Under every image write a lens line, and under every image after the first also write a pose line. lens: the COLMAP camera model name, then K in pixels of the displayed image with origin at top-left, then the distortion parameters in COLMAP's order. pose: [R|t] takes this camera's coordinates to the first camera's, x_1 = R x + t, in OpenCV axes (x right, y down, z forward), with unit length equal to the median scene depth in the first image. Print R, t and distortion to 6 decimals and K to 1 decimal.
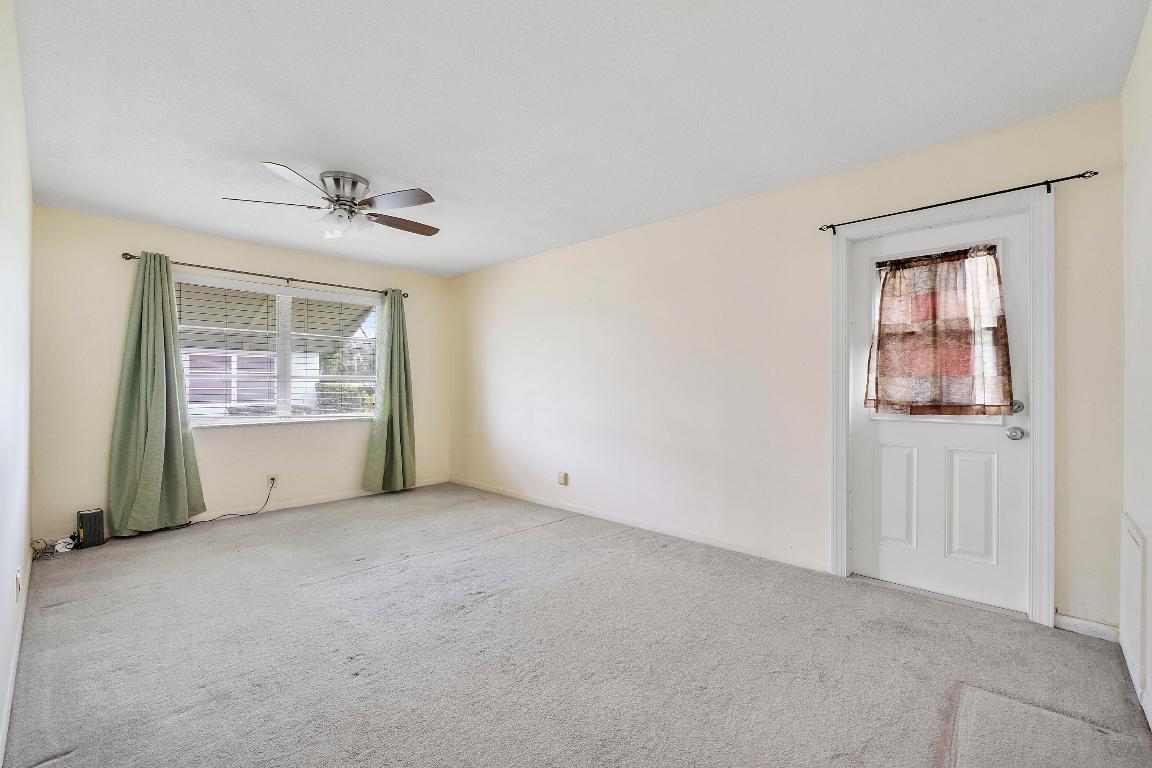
lens RADIAL K [[495.8, 0, 576.0], [0, 495.8, 384.0], [0, 0, 1]] dist [-0.003560, -0.000560]
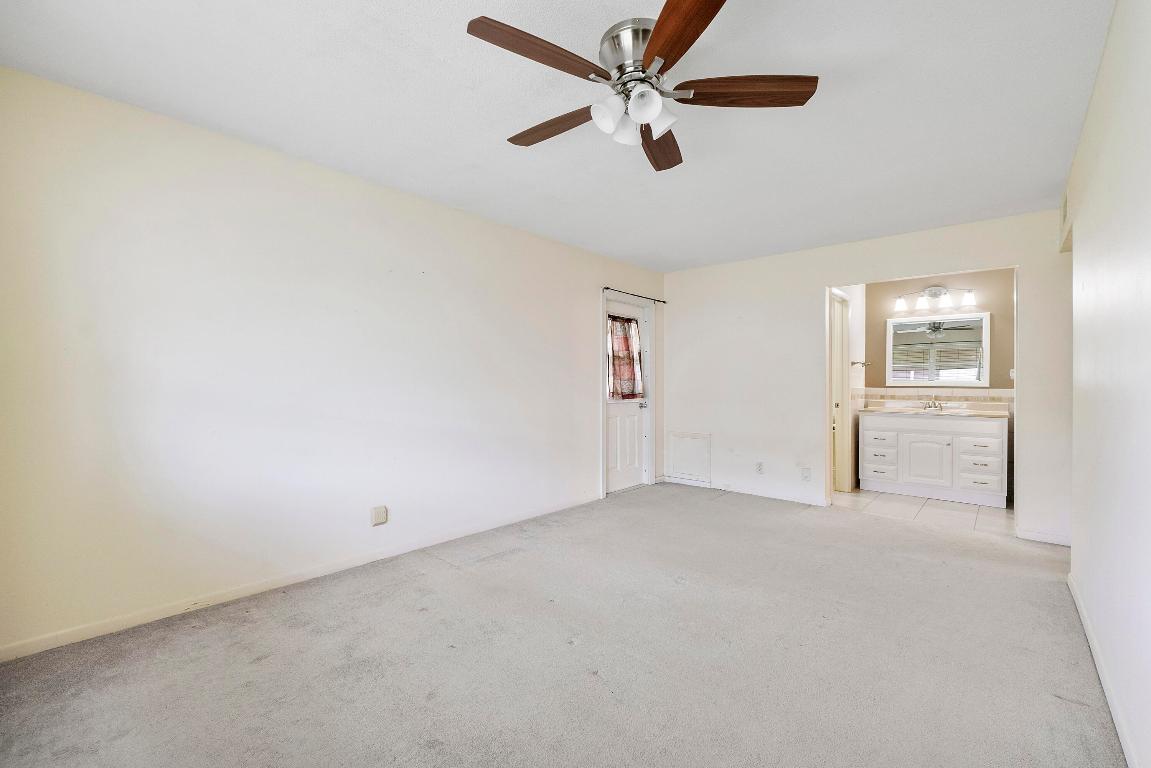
lens RADIAL K [[495.4, 0, 575.5], [0, 495.4, 384.0], [0, 0, 1]] dist [-0.003560, -0.000560]
pose [[-0.043560, 0.002790, 0.999047, -1.187020], [-0.007977, 0.999963, -0.003140, 0.008764], [-0.999019, -0.008107, -0.043536, 1.235733]]
